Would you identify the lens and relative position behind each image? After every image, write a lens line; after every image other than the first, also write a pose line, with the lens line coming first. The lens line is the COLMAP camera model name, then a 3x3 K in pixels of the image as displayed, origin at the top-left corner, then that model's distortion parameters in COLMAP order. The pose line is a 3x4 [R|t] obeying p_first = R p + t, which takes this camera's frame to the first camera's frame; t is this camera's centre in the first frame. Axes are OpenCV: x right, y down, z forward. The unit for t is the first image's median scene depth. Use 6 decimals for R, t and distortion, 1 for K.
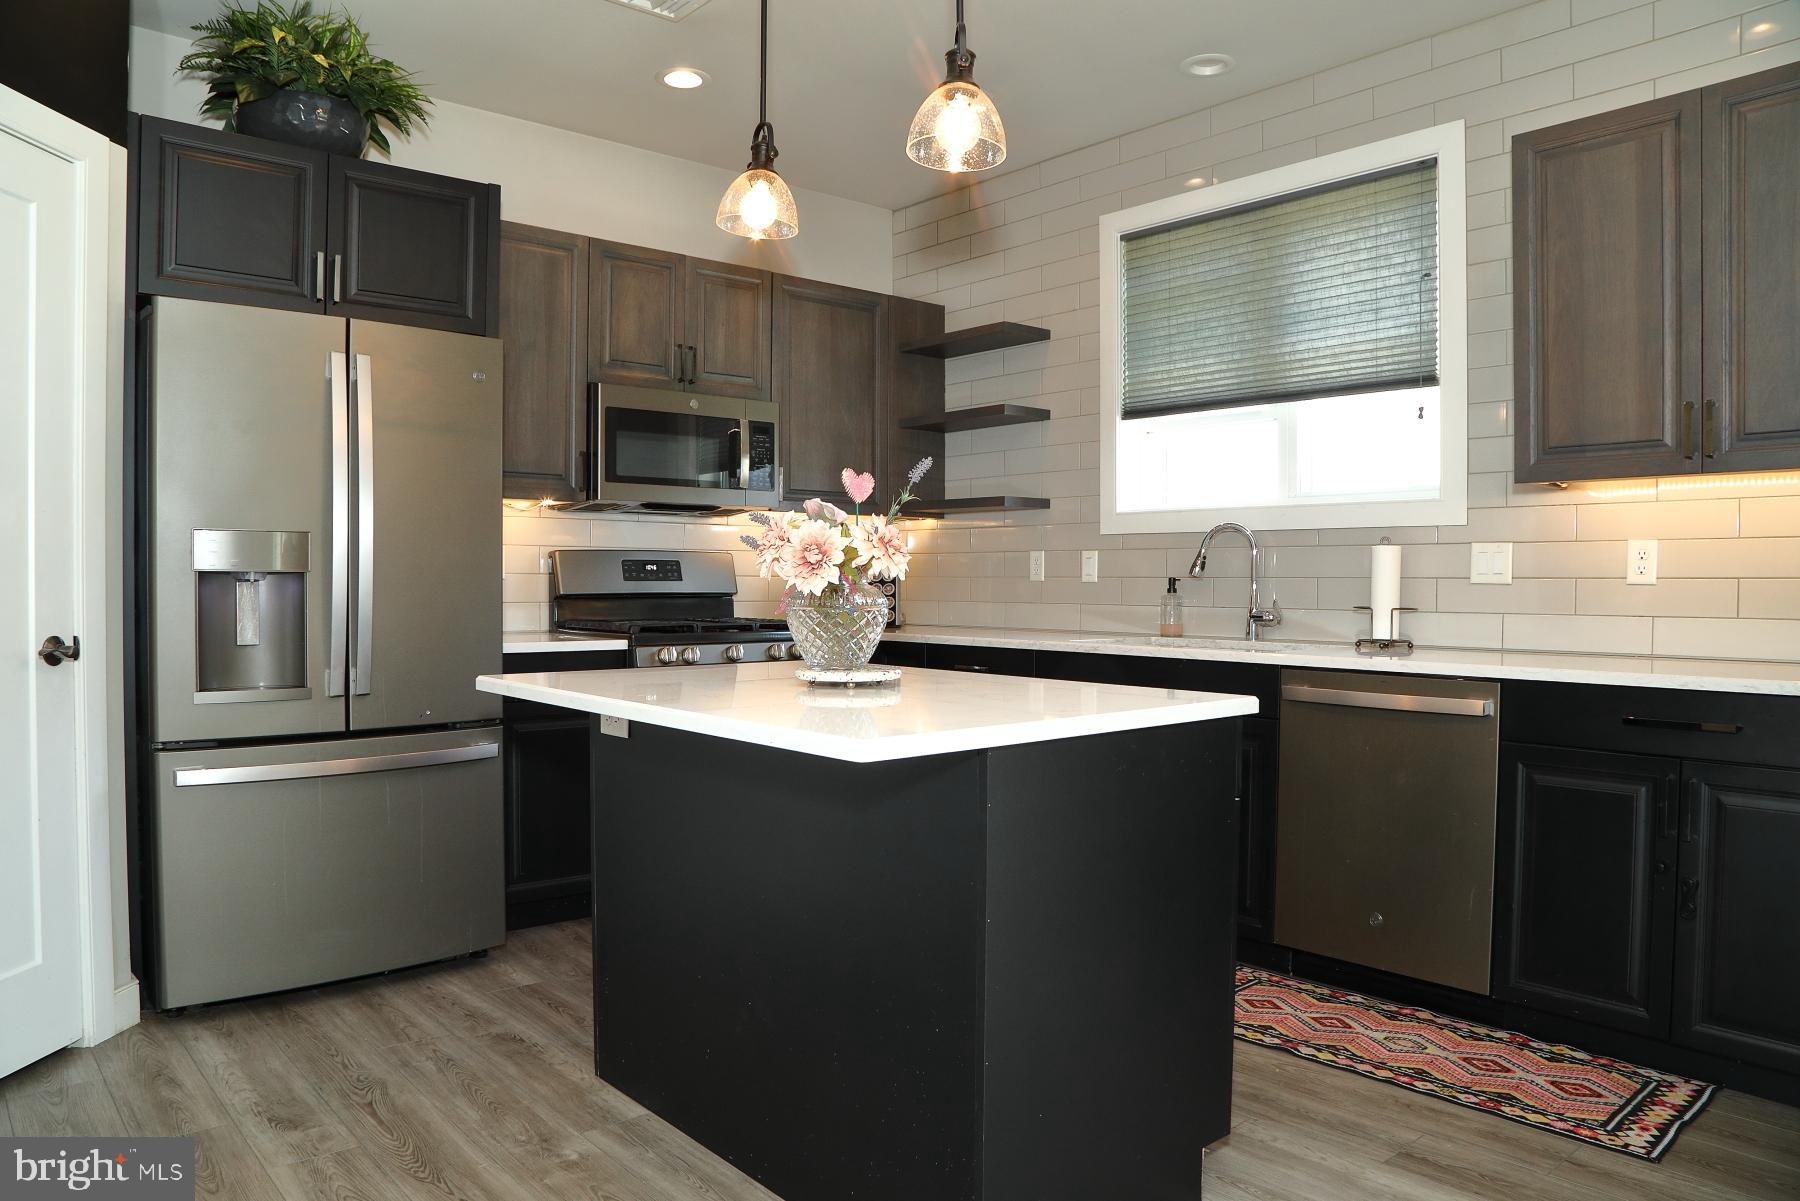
lens RADIAL K [[1249.9, 0, 900.0], [0, 1249.9, 600.5], [0, 0, 1]] dist [-0.094920, 0.045917]
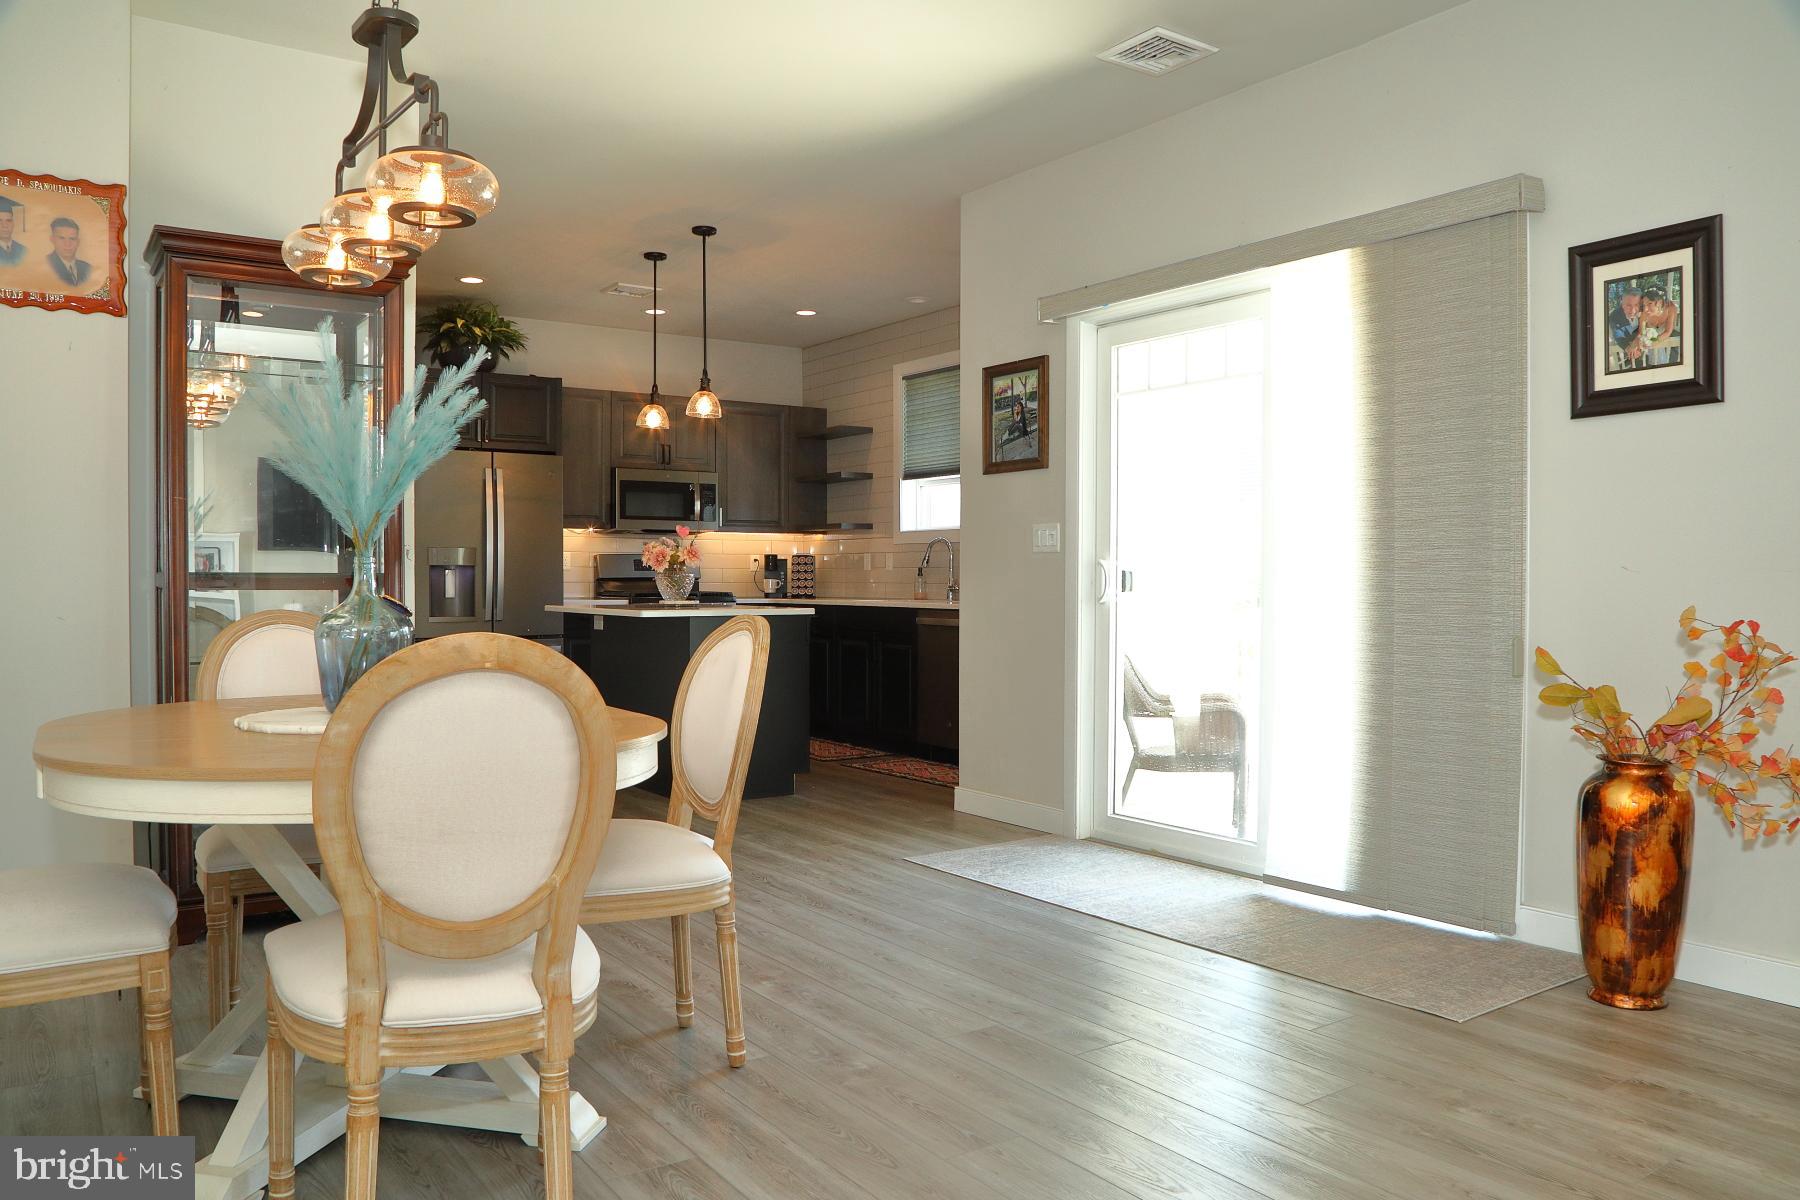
lens RADIAL K [[1297.4, 0, 900.0], [0, 1297.4, 600.0], [0, 0, 1]] dist [-0.090012, 0.002569]
pose [[0.994320, -0.001673, -0.106416, 0.414852], [0.001649, 0.999999, -0.000306, 0.031821], [0.106416, 0.000129, 0.994322, -0.962878]]
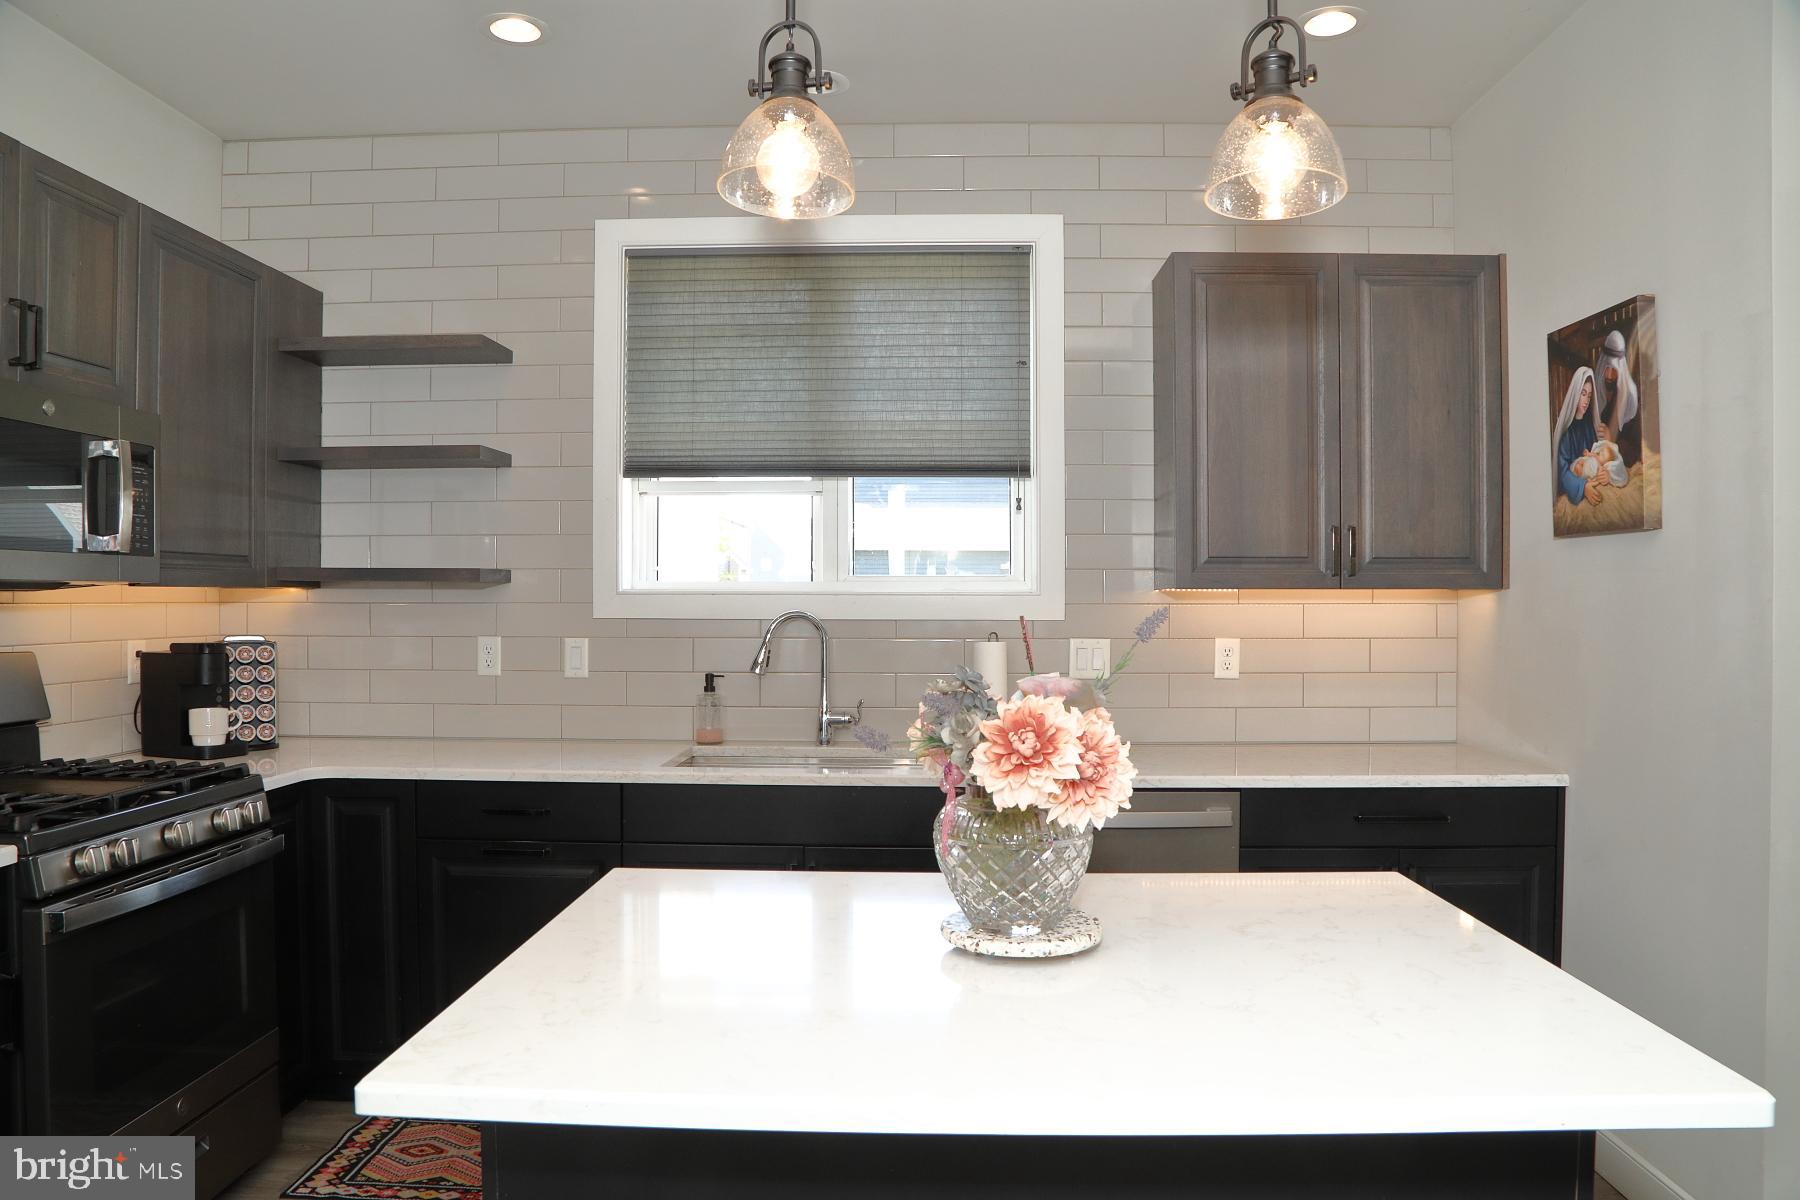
lens RADIAL K [[1246.3, 0, 900.0], [0, 1246.3, 600.0], [0, 0, 1]] dist [-0.131530, 0.069197]
pose [[0.679960, -0.003469, 0.733241, -0.321013], [0.012815, 0.999892, -0.007154, -0.063255], [-0.733137, 0.014261, 0.679931, 0.358686]]
